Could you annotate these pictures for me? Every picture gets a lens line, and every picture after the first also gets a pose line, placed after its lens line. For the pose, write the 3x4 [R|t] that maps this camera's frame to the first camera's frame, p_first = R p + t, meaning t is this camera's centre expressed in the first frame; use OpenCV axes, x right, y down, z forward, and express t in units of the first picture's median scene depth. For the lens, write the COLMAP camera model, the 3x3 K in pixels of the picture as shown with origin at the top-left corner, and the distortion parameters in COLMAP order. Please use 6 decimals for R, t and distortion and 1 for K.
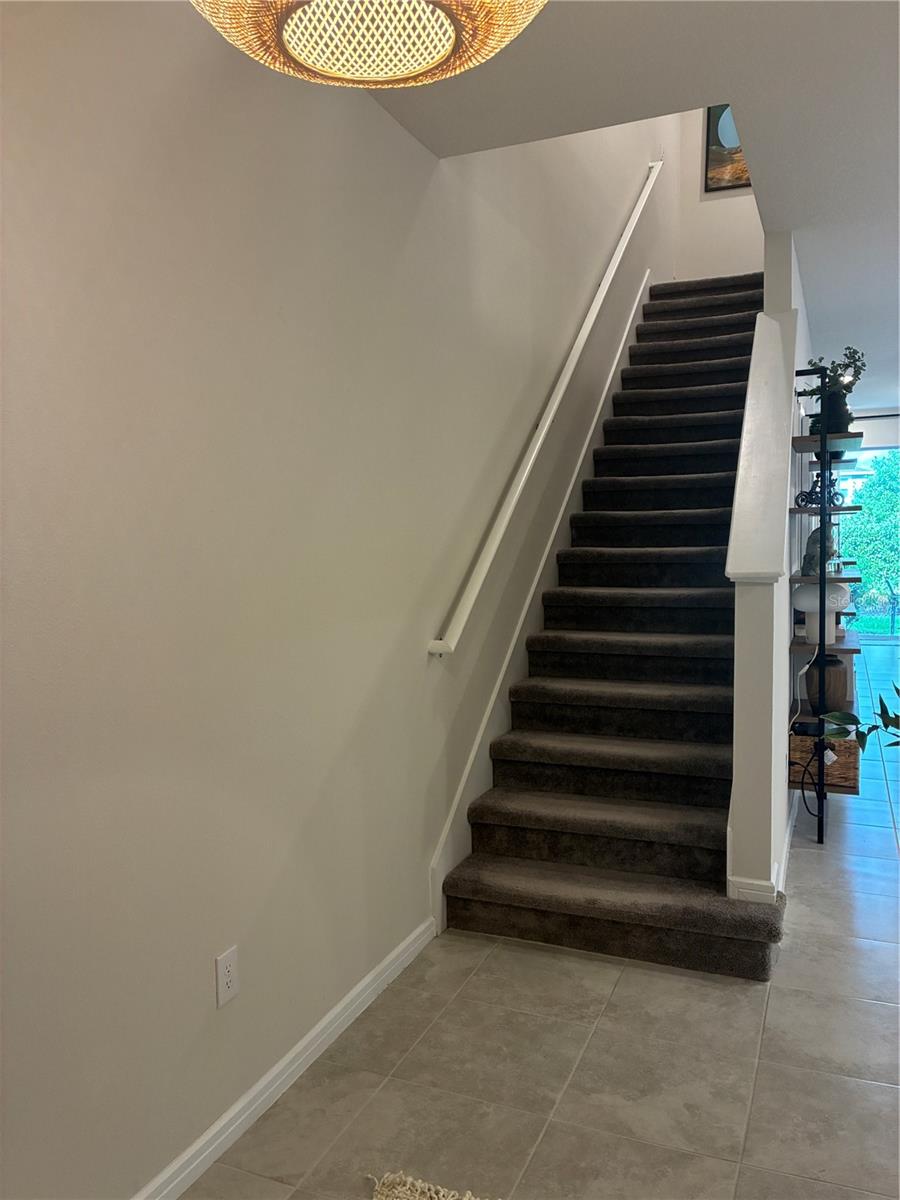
lens RADIAL K [[907.6, 0, 449.9], [0, 907.6, 599.8], [0, 0, 1]] dist [0.043762, -0.055059]
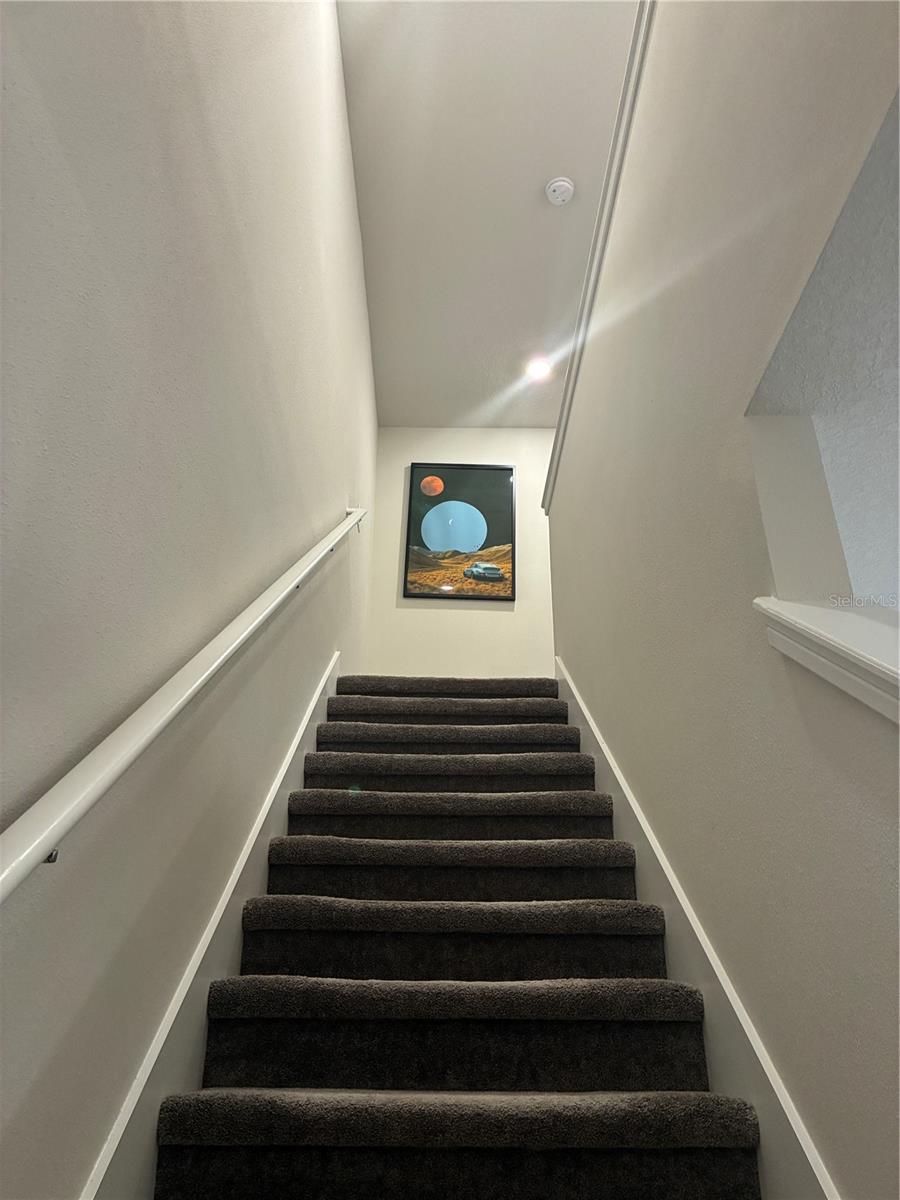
lens RADIAL K [[907.6, 0, 450.7], [0, 907.6, 598.0], [0, 0, 1]] dist [0.043762, -0.055059]
pose [[0.915681, 0.199009, 0.349175, 0.082581], [0.007360, 0.860351, -0.509649, -0.102897], [-0.401838, 0.469246, 0.786342, 0.561762]]
